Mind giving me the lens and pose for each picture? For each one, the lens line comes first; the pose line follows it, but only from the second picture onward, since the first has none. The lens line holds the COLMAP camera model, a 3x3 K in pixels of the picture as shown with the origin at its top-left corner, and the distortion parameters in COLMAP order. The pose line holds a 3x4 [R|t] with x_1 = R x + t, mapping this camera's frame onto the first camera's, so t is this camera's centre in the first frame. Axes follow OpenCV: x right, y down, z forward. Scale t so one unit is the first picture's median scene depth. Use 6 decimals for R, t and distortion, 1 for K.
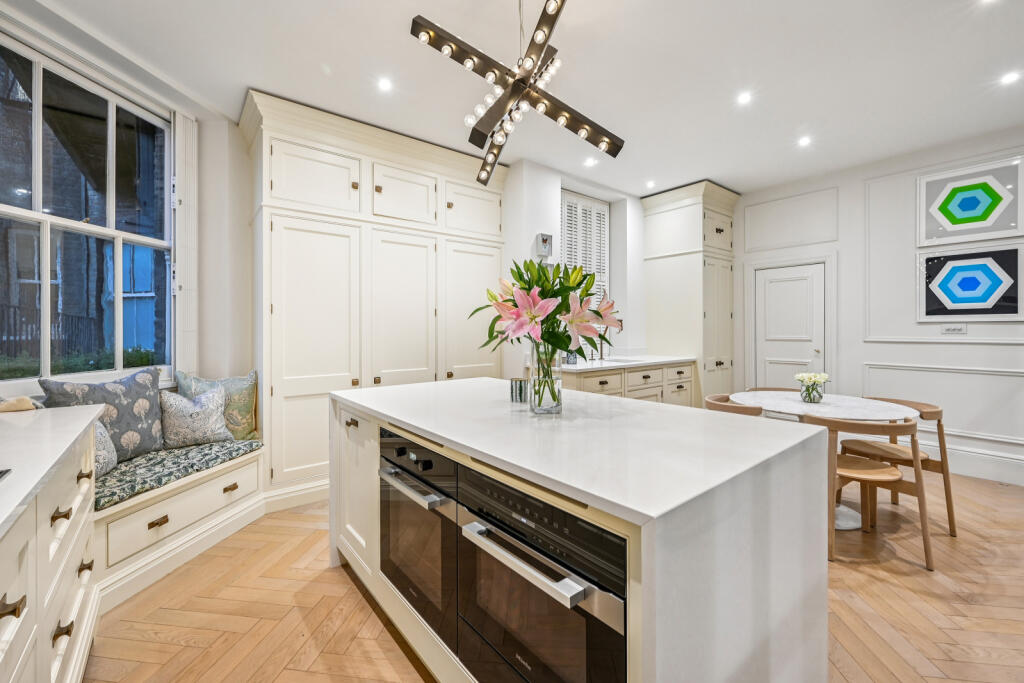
lens RADIAL K [[408.3, 0, 510.7], [0, 408.3, 336.3], [0, 0, 1]] dist [0.002329, 0.000331]
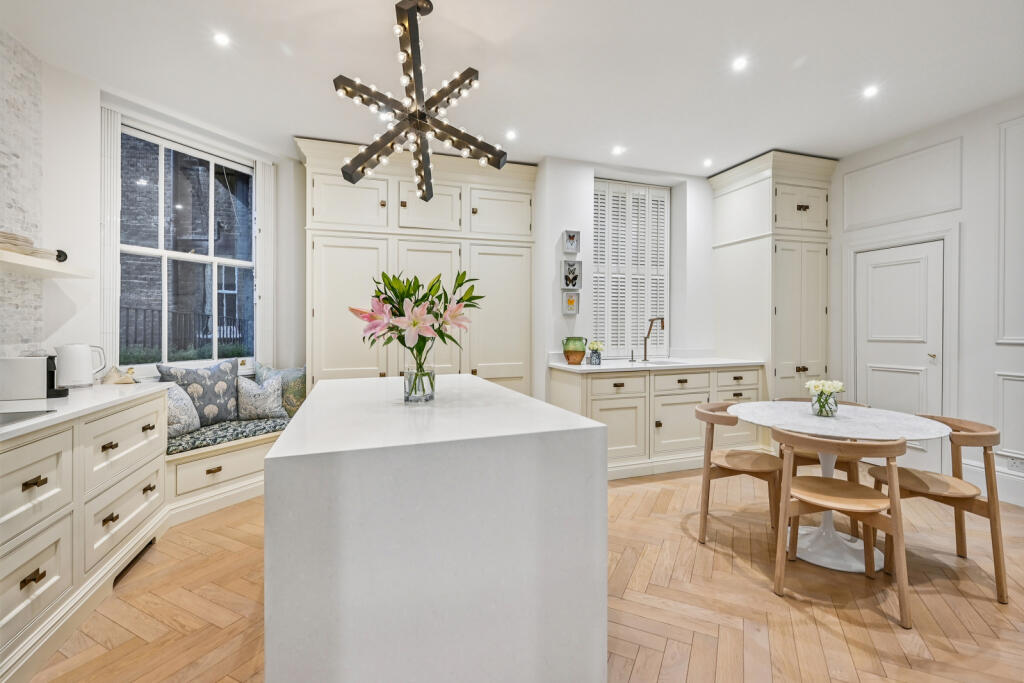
lens RADIAL K [[445.4, 0, 525.3], [0, 445.4, 337.2], [0, 0, 1]] dist [0.007910, 0.000352]
pose [[0.944852, 0.003254, -0.327482, 0.382678], [-0.001646, 0.999985, 0.005187, -0.001893], [0.327494, -0.004362, 0.944843, -0.047481]]
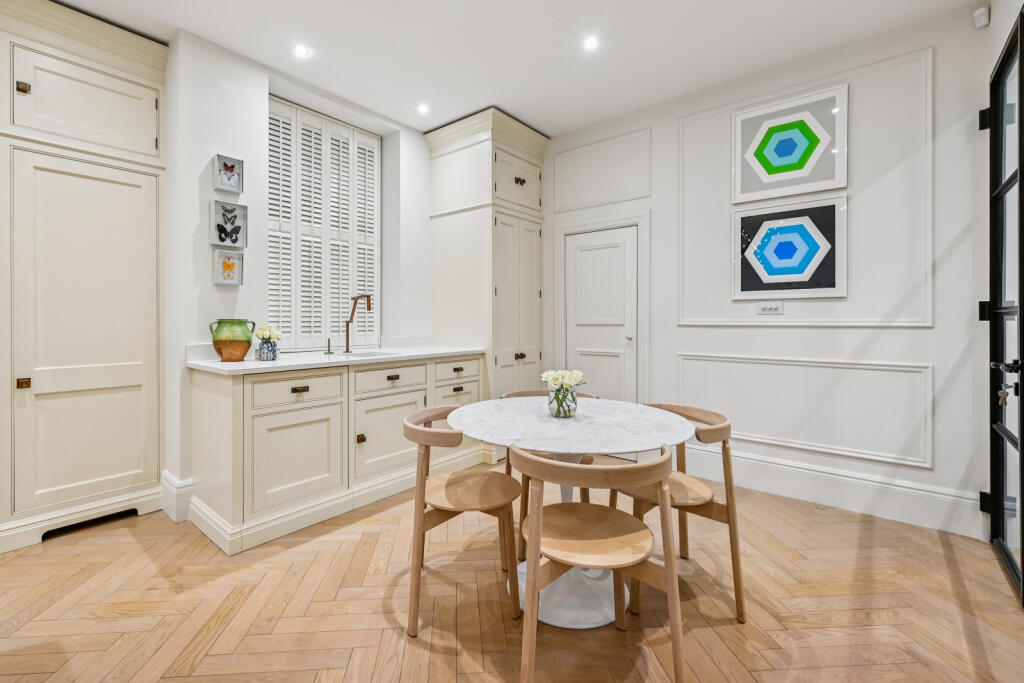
lens RADIAL K [[435.0, 0, 488.1], [0, 435.0, 328.4], [0, 0, 1]] dist [0.001327, 0.000283]
pose [[0.982029, -0.001311, 0.188724, 0.411367], [0.000837, 0.999996, 0.002588, 0.018162], [-0.188726, -0.002384, 0.982027, 0.296509]]
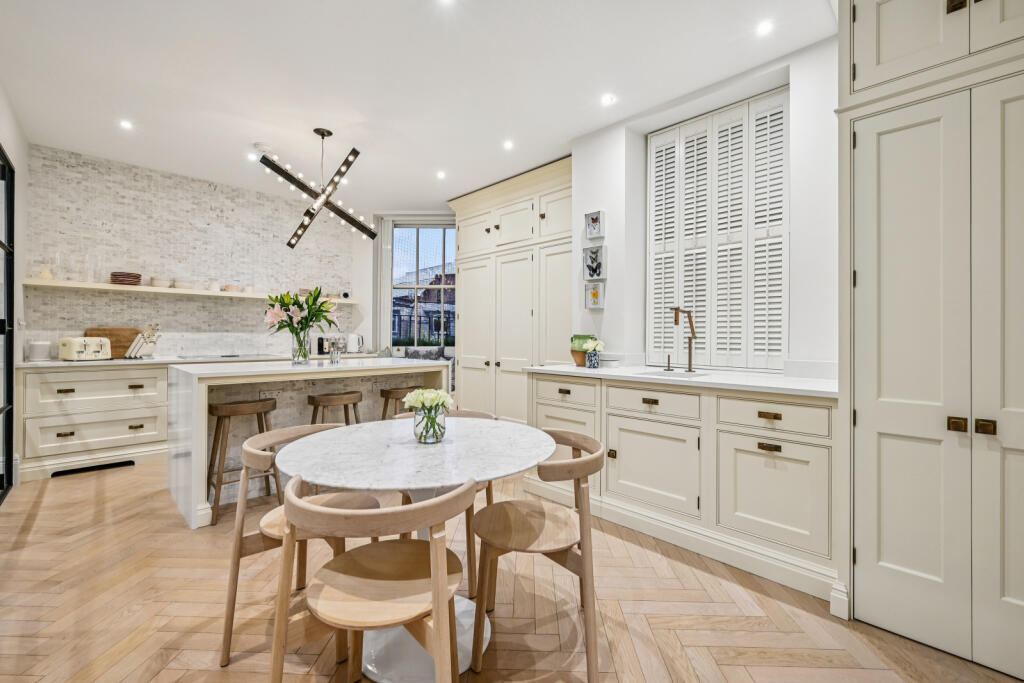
lens RADIAL K [[431.8, 0, 493.5], [0, 431.8, 334.0], [0, 0, 1]] dist [0.000825, 0.000017]
pose [[0.085057, 0.000859, -0.996376, 1.112006], [-0.019852, 0.999803, -0.000833, 0.006538], [0.996178, 0.019850, 0.085057, 0.838868]]
